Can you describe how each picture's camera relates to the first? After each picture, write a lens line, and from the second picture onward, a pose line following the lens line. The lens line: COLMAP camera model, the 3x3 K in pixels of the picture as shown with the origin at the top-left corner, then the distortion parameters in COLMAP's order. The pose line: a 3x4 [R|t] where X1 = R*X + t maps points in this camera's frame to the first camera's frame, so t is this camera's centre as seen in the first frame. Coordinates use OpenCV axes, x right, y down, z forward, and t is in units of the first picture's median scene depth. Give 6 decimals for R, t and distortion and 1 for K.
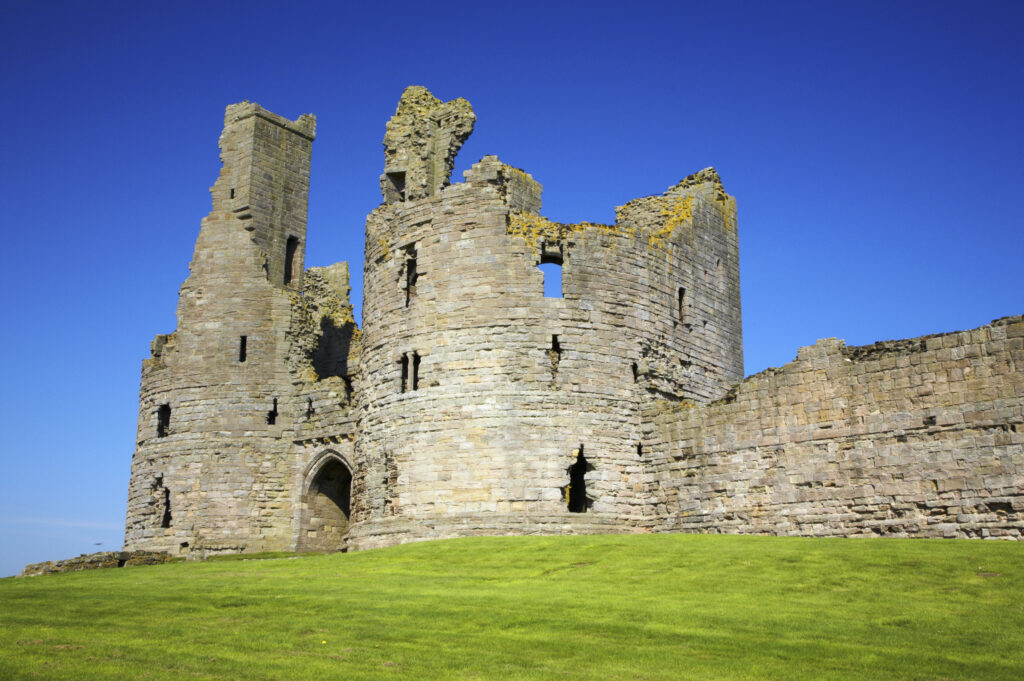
lens RADIAL K [[1102.5, 0, 512.4], [0, 1102.5, 334.5], [0, 0, 1]] dist [0.019257, 0.050072]
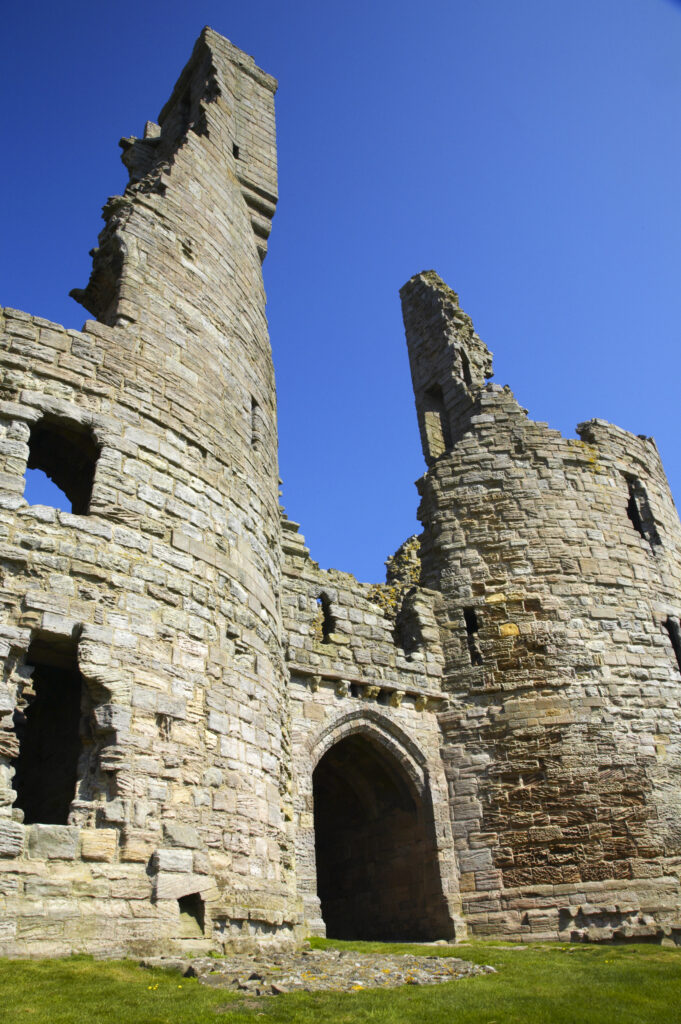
lens RADIAL K [[787.5, 0, 335.5], [0, 787.5, 516.7], [0, 0, 1]] dist [-0.098015, 0.091549]
pose [[0.262135, 0.478036, 0.838312, -0.502606], [-0.192272, 0.877144, -0.440057, 0.184222], [-0.945683, -0.045830, 0.321843, 0.911891]]
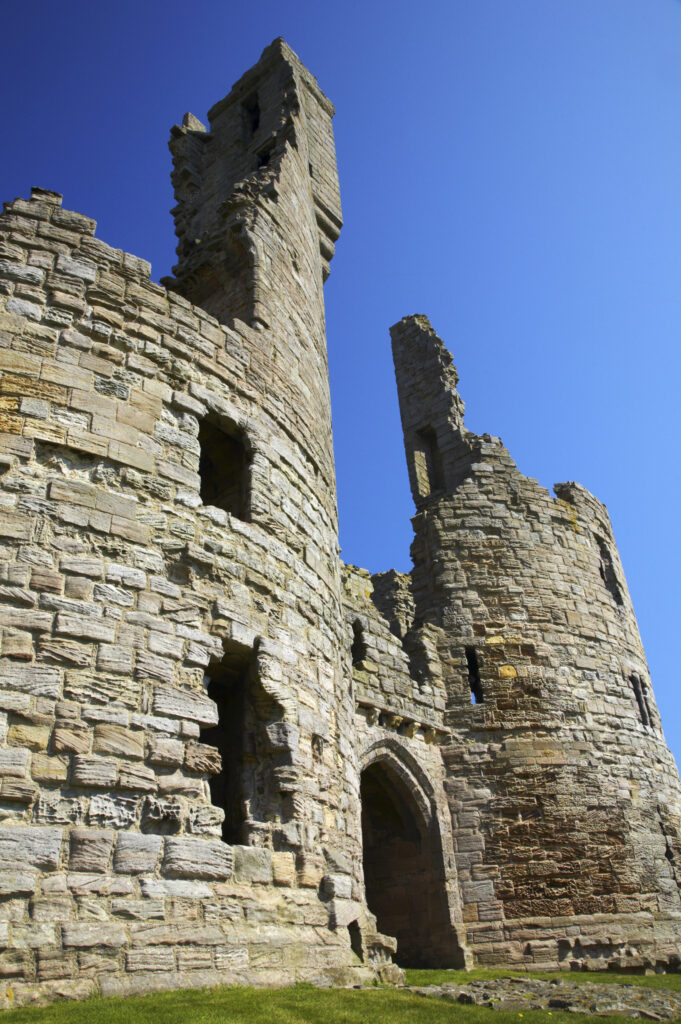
lens RADIAL K [[787.5, 0, 335.5], [0, 787.5, 516.7], [0, 0, 1]] dist [-0.098015, 0.091549]
pose [[0.013602, 0.519422, 0.854410, -0.520366], [-0.203416, 0.838057, -0.506243, 0.203332], [-0.978998, -0.166915, 0.117058, 1.005564]]
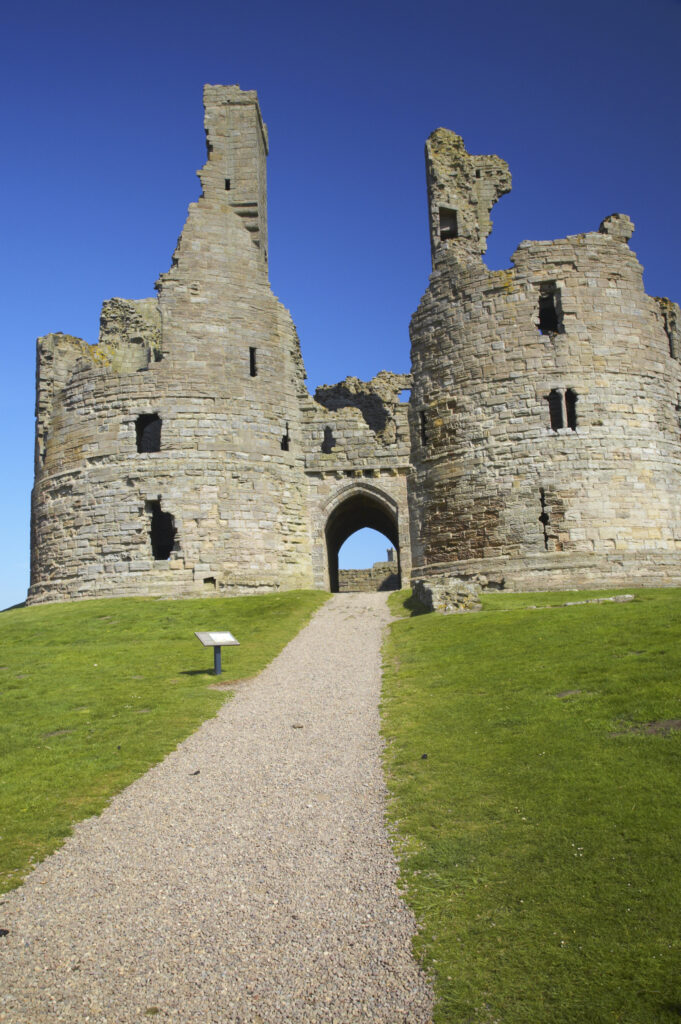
lens RADIAL K [[813.2, 0, 336.2], [0, 813.2, 517.2], [0, 0, 1]] dist [-0.093088, 0.106604]
pose [[0.814417, 0.064203, 0.576717, -0.581612], [-0.109119, 0.993075, 0.043540, 0.105378], [-0.569928, -0.098391, 0.815783, 0.447176]]
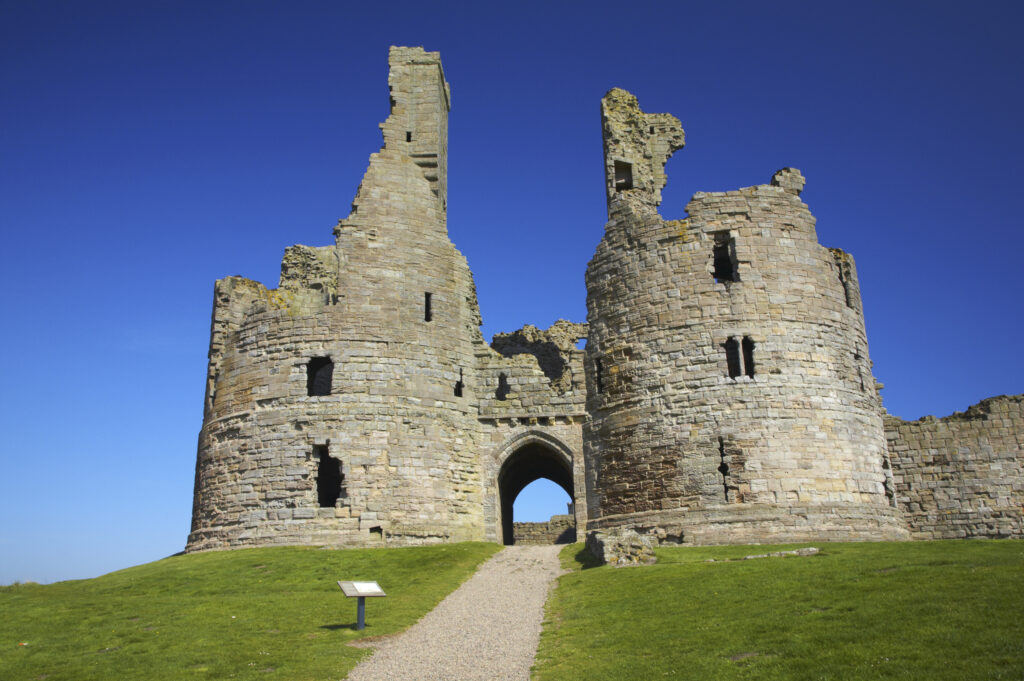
lens RADIAL K [[813.2, 0, 514.9], [0, 813.2, 334.1], [0, 0, 1]] dist [-0.093088, 0.106604]
pose [[0.814897, 0.168332, 0.554624, -0.569152], [-0.121645, 0.985256, -0.120301, 0.108356], [-0.566697, 0.030566, 0.823359, 0.453865]]
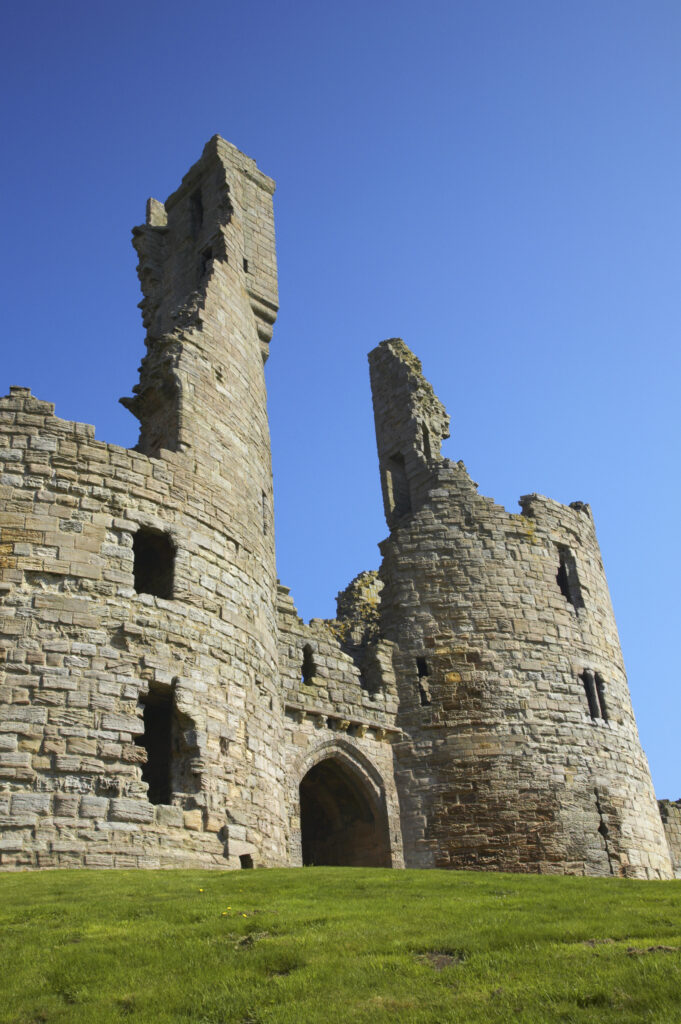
lens RADIAL K [[976.5, 0, 340.5], [0, 976.5, 512.0], [0, 0, 1]] dist [-0.029099, 0.134603]
pose [[0.156699, 0.482255, 0.861902, -0.696265], [-0.188823, 0.871214, -0.453136, 0.239685], [-0.969428, -0.091741, 0.227579, 0.893572]]
